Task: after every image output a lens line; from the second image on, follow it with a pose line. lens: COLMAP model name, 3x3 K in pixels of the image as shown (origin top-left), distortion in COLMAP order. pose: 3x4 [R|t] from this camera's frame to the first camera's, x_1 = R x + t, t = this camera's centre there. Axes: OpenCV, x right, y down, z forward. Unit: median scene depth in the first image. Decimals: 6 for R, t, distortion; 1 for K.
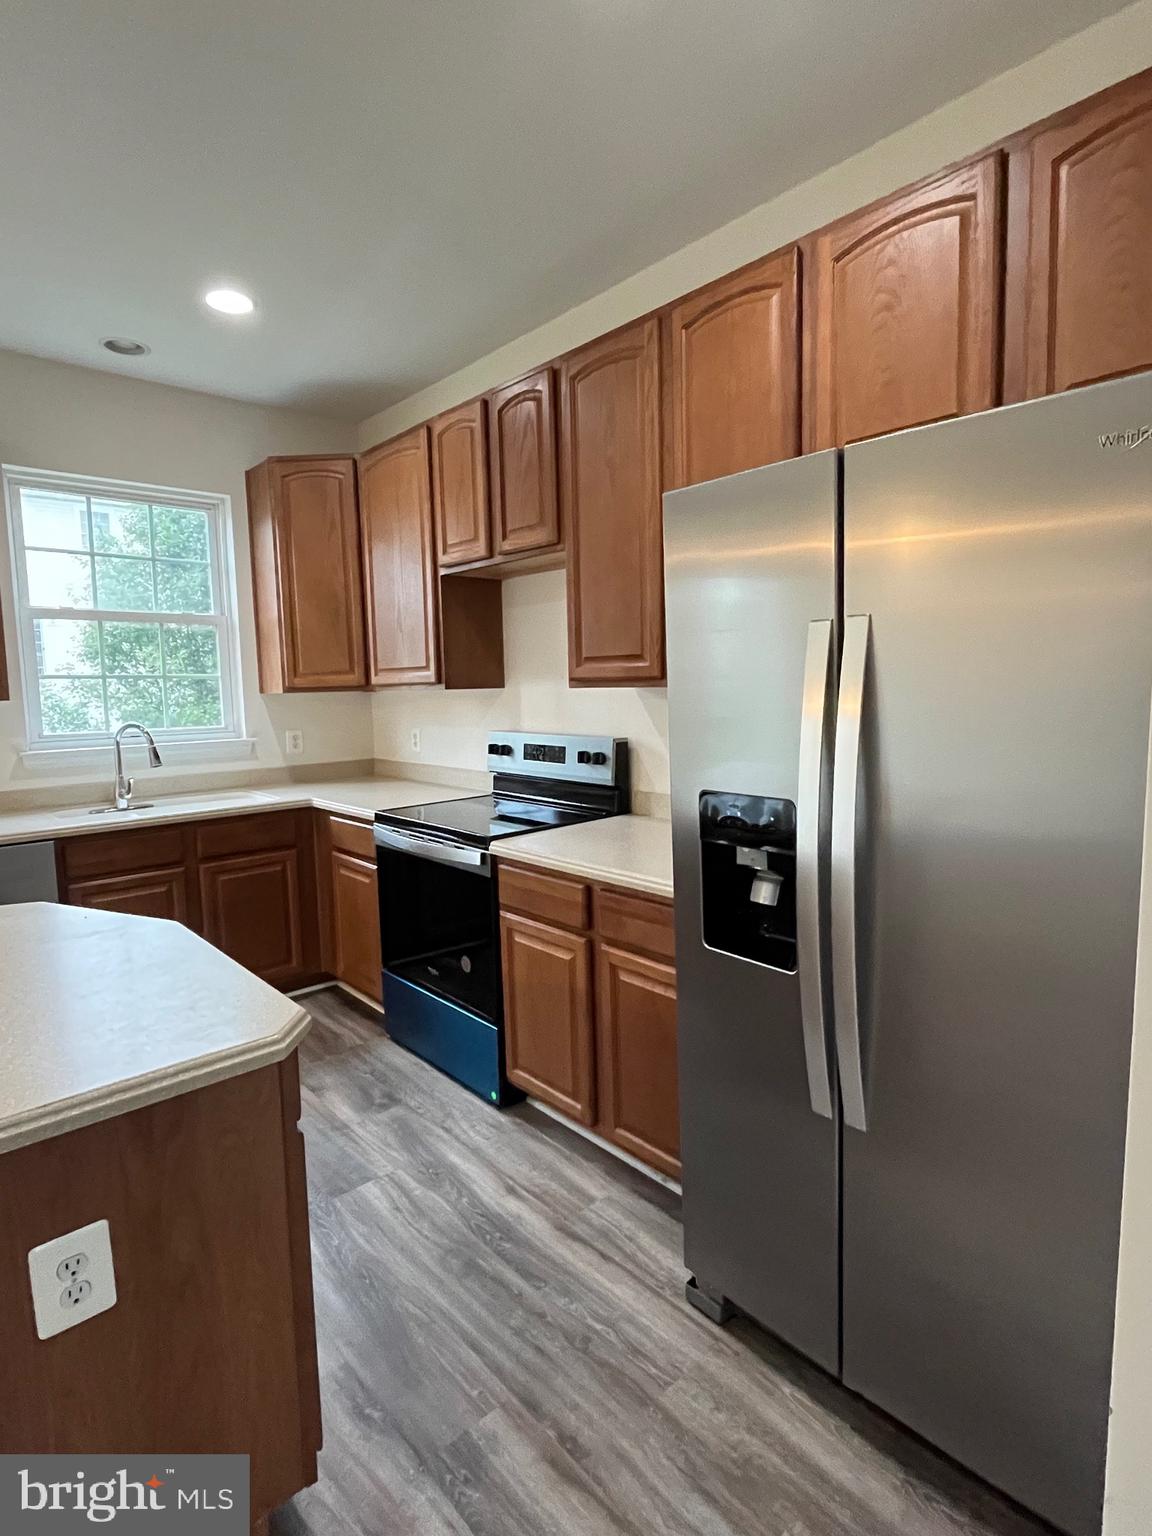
lens RADIAL K [[799.4, 0, 582.9], [0, 799.4, 766.3], [0, 0, 1]] dist [-0.001431, -0.002002]
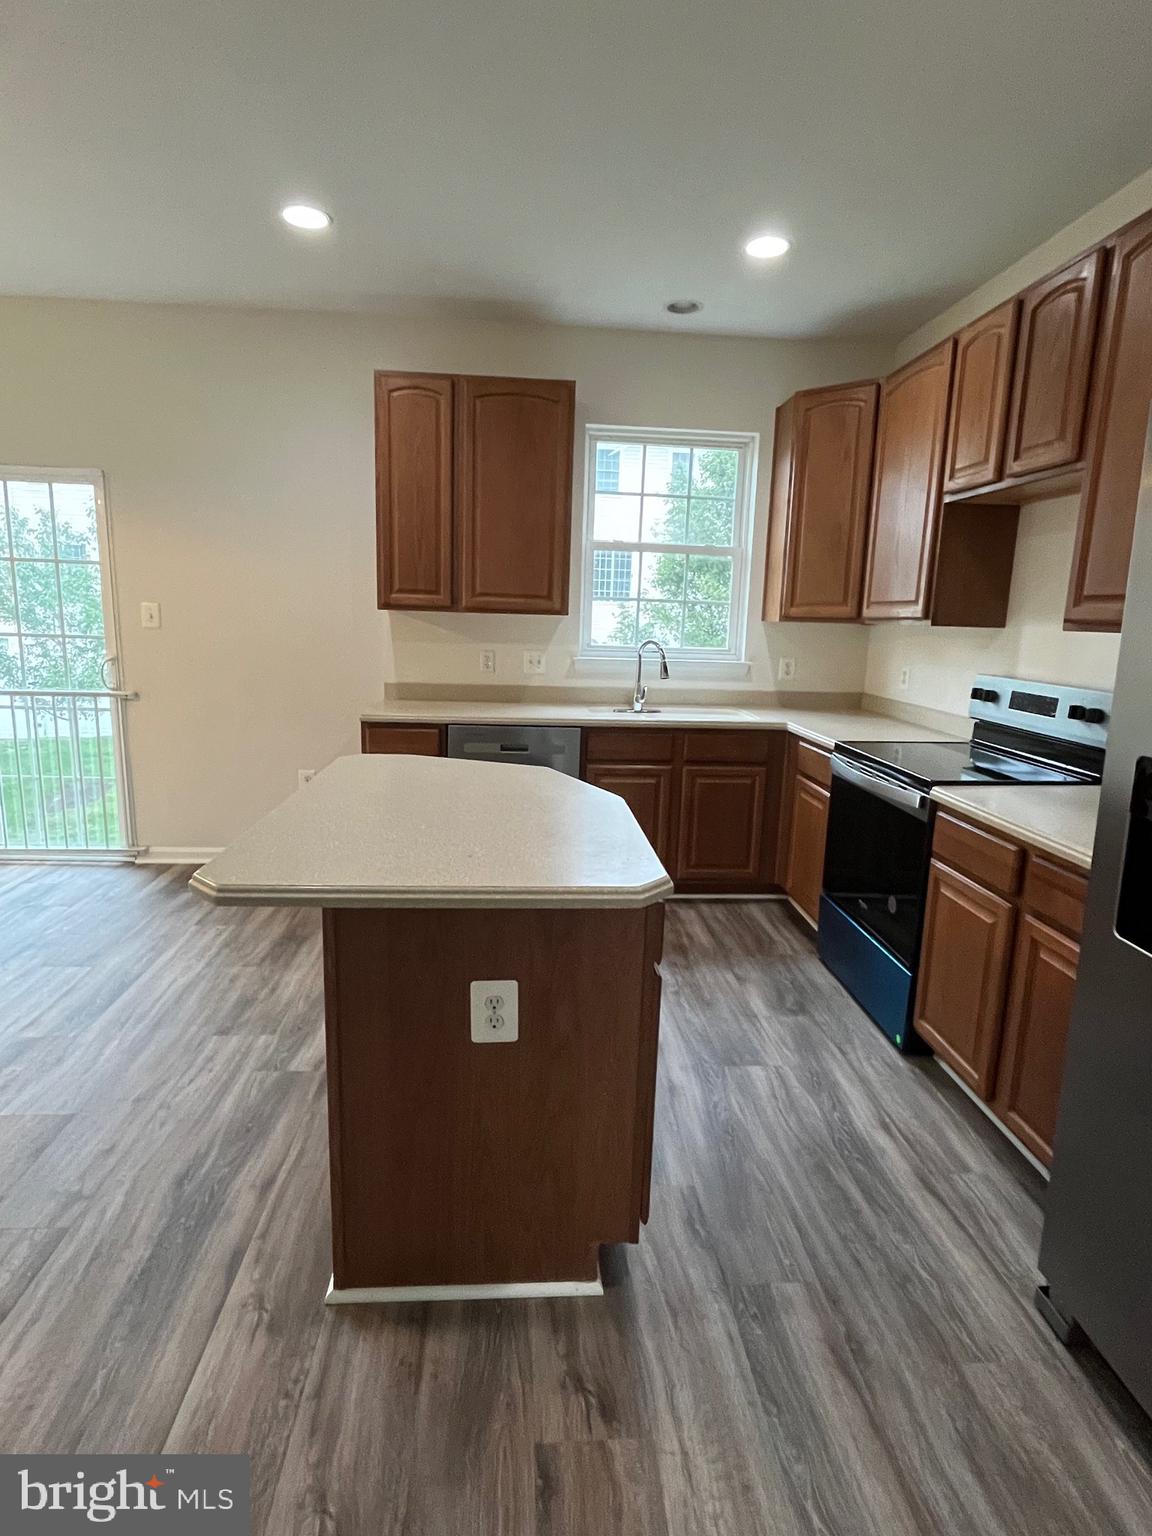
lens RADIAL K [[799.4, 0, 576.3], [0, 799.4, 769.0], [0, 0, 1]] dist [-0.001431, -0.002002]
pose [[0.788197, 0.160907, -0.594016, 0.096182], [-0.109889, 0.986501, 0.121412, 0.003444], [0.605533, -0.030420, 0.795239, -0.020476]]
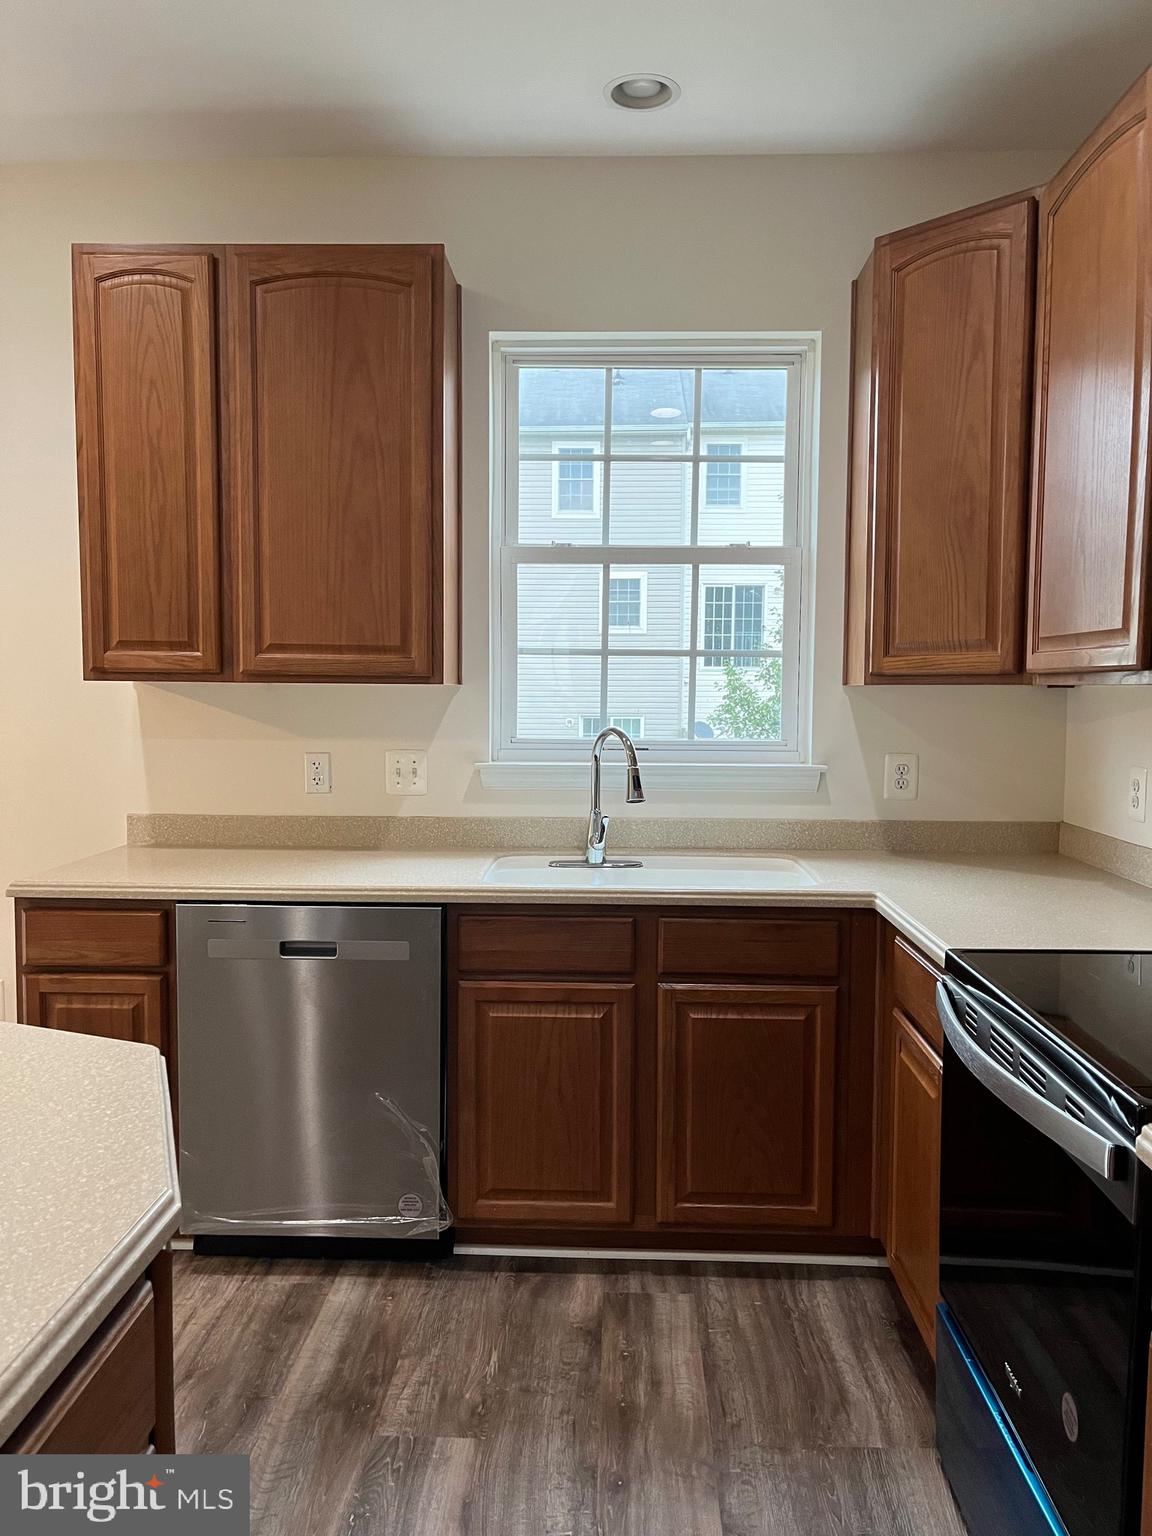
lens RADIAL K [[1178.3, 0, 572.6], [0, 1178.3, 771.3], [0, 0, 1]] dist [0.058313, -0.053758]
pose [[0.718039, 0.076079, -0.691832, 0.043431], [-0.093116, 0.995573, 0.012837, -0.033410], [0.689746, 0.055203, 0.721944, 0.380639]]
